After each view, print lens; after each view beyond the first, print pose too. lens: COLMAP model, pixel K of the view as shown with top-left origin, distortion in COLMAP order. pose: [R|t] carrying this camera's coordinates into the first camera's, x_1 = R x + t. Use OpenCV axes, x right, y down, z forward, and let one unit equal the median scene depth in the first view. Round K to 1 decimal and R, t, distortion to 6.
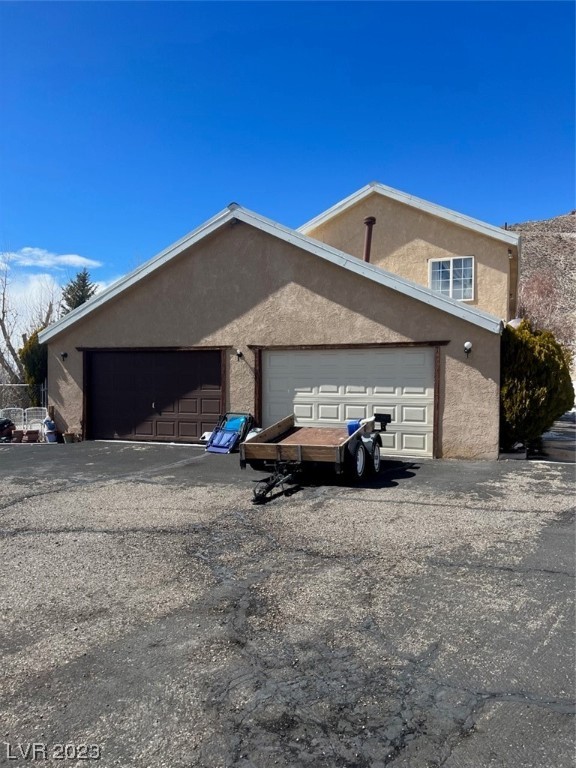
lens RADIAL K [[572.0, 0, 288.0], [0, 572.0, 384.0], [0, 0, 1]] dist [0.020945, -0.005852]
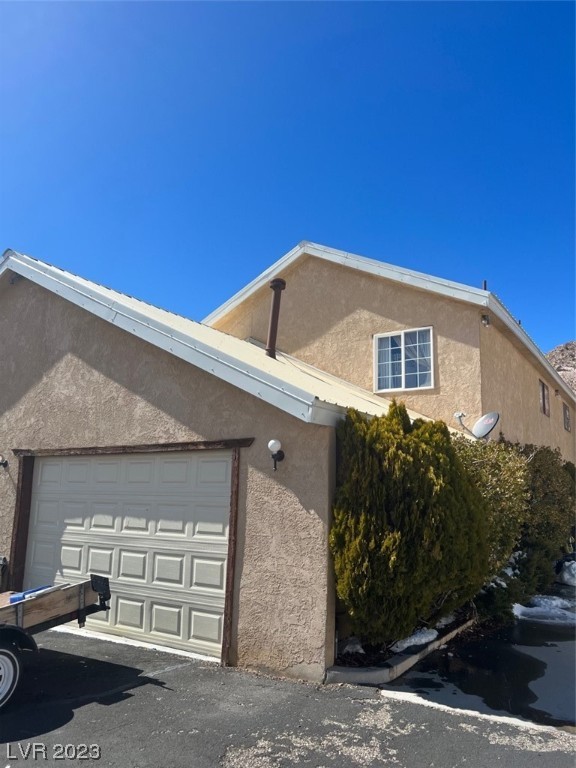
lens RADIAL K [[572.0, 0, 288.0], [0, 572.0, 384.0], [0, 0, 1]] dist [0.020945, -0.005852]
pose [[0.982704, -0.019774, -0.184122, 0.380618], [-0.017730, 0.979667, -0.199844, -0.015676], [0.184330, 0.199652, 0.962373, 0.421684]]
